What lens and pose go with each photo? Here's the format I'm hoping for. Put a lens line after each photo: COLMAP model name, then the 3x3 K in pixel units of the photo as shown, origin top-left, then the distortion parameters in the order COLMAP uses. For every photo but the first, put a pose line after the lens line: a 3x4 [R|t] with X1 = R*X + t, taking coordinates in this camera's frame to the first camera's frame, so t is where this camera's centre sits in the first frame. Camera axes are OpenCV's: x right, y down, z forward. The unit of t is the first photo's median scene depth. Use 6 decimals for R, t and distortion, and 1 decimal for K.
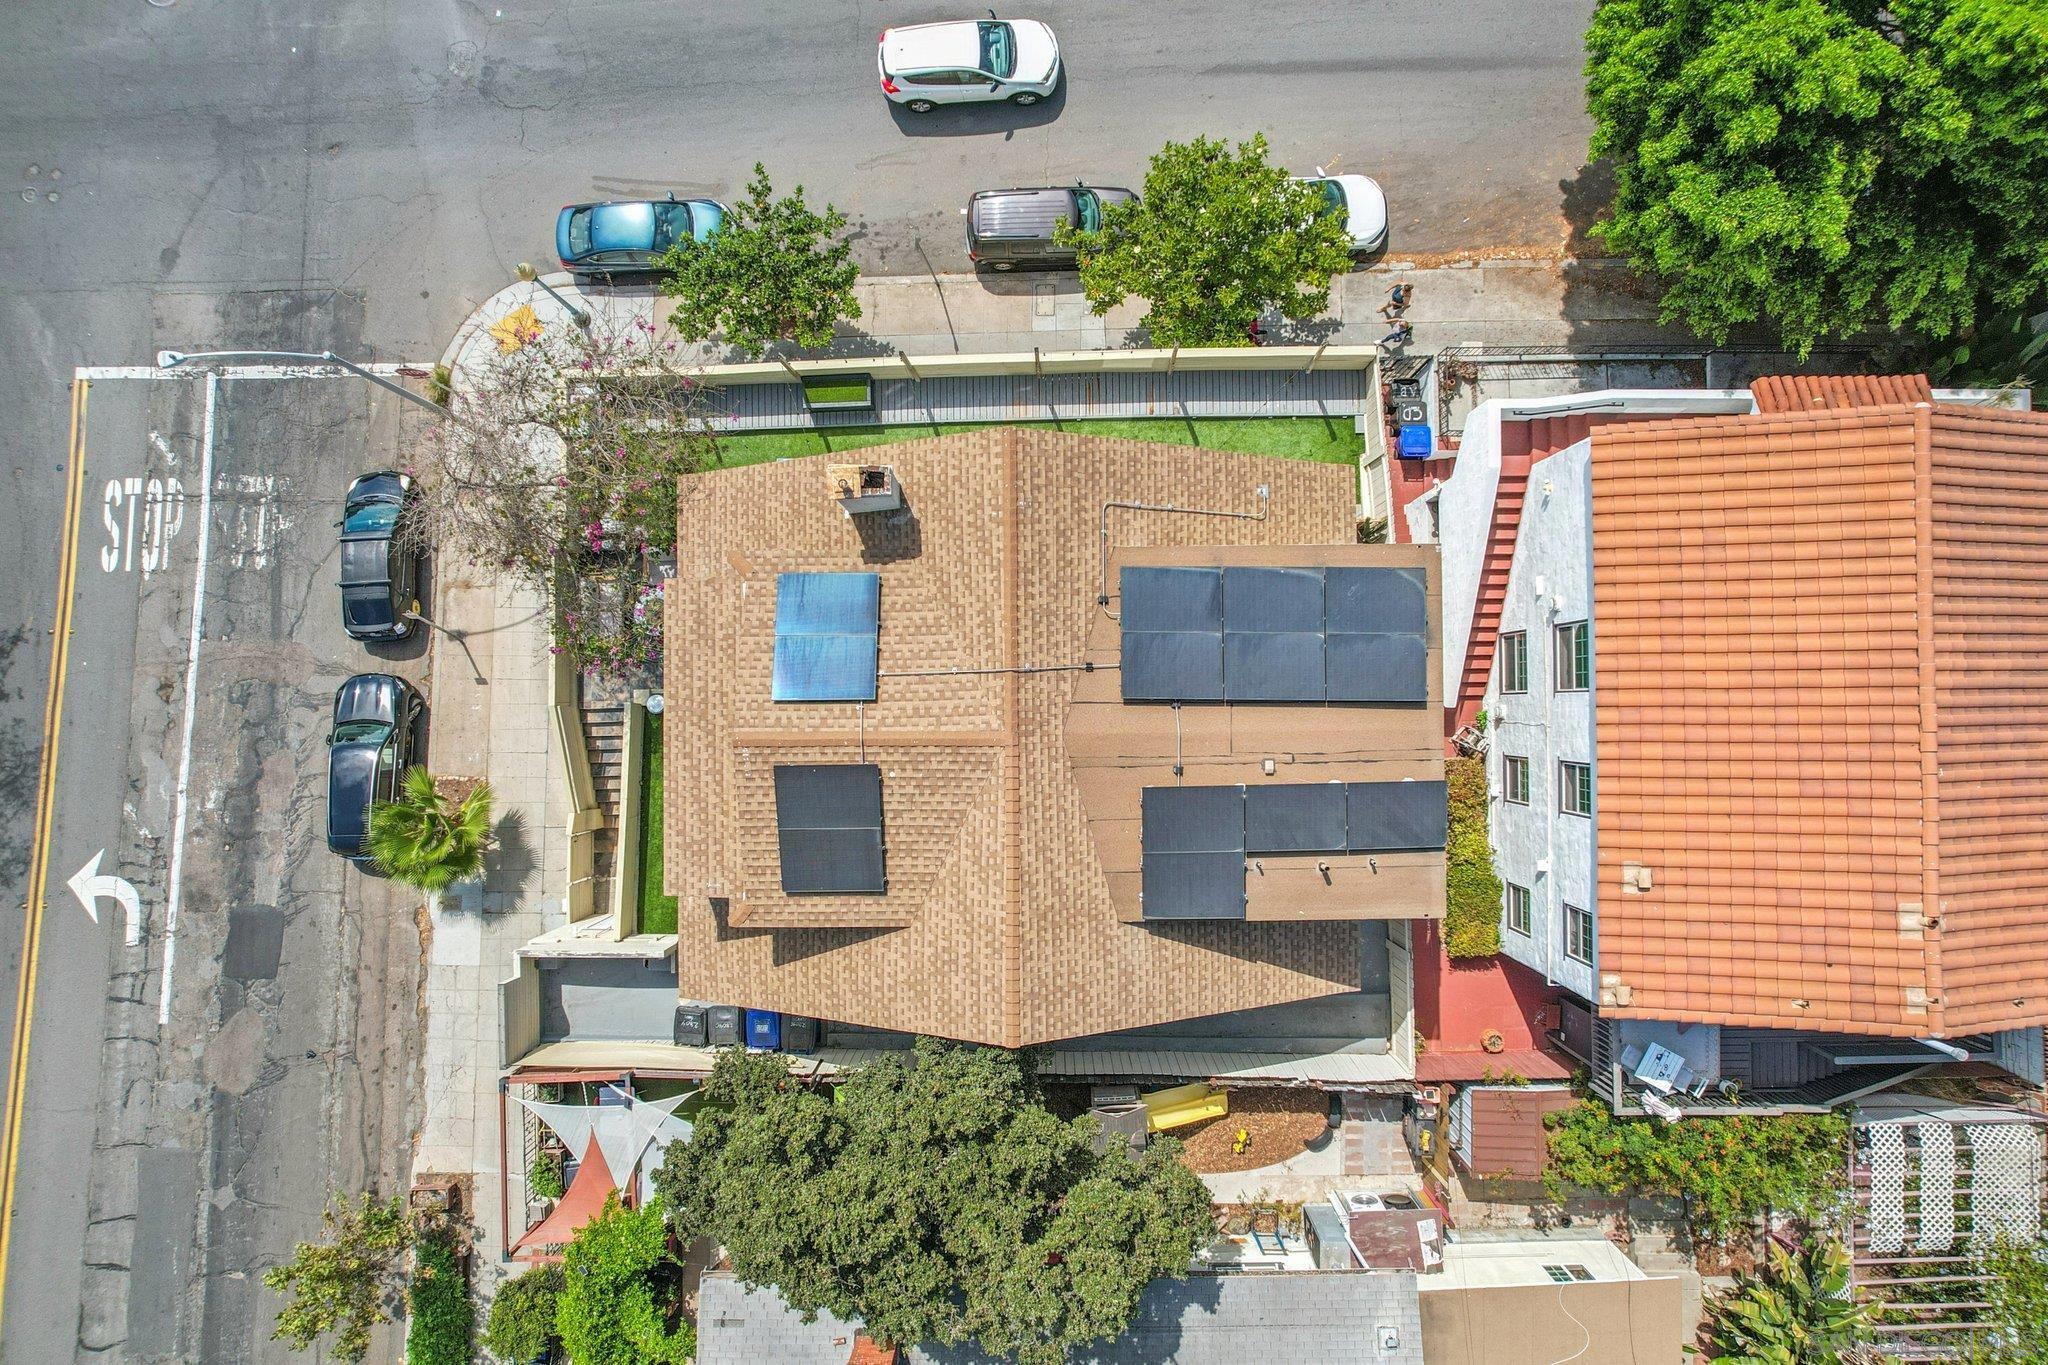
lens RADIAL K [[1344.2, 0, 1027.2], [0, 1344.2, 688.2], [0, 0, 1]] dist [-0.079089, 0.090576]
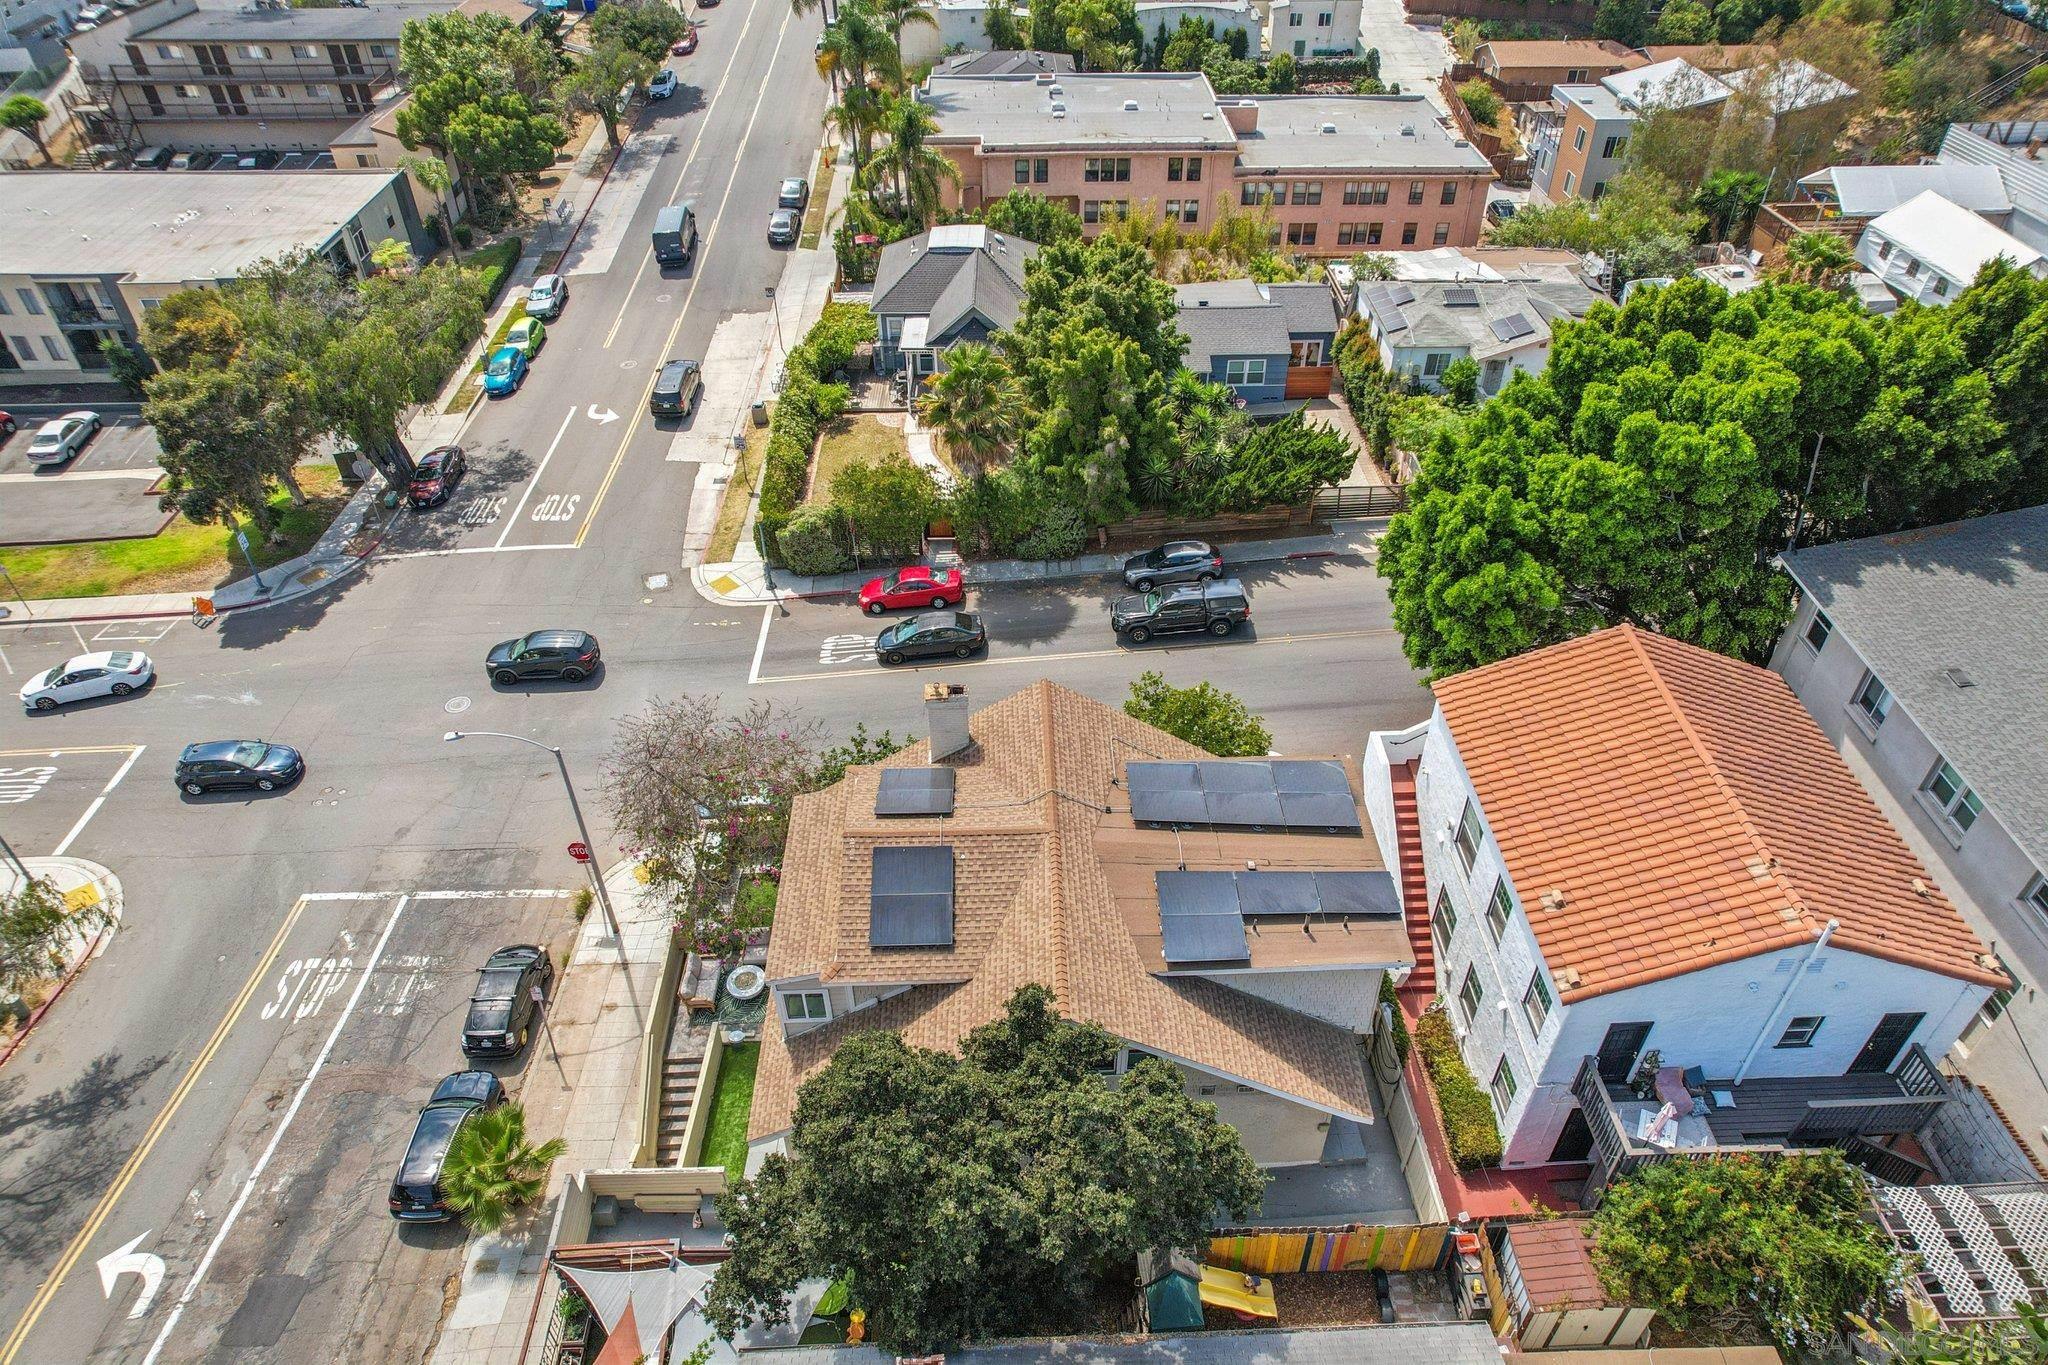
lens RADIAL K [[1295.3, 0, 1024.0], [0, 1295.3, 682.5], [0, 0, 1]] dist [-0.069168, 0.078224]
pose [[0.999855, -0.005238, 0.016179, -0.047589], [0.015662, 0.654198, -0.756161, 0.710618], [-0.006623, 0.756305, 0.654186, 0.037420]]
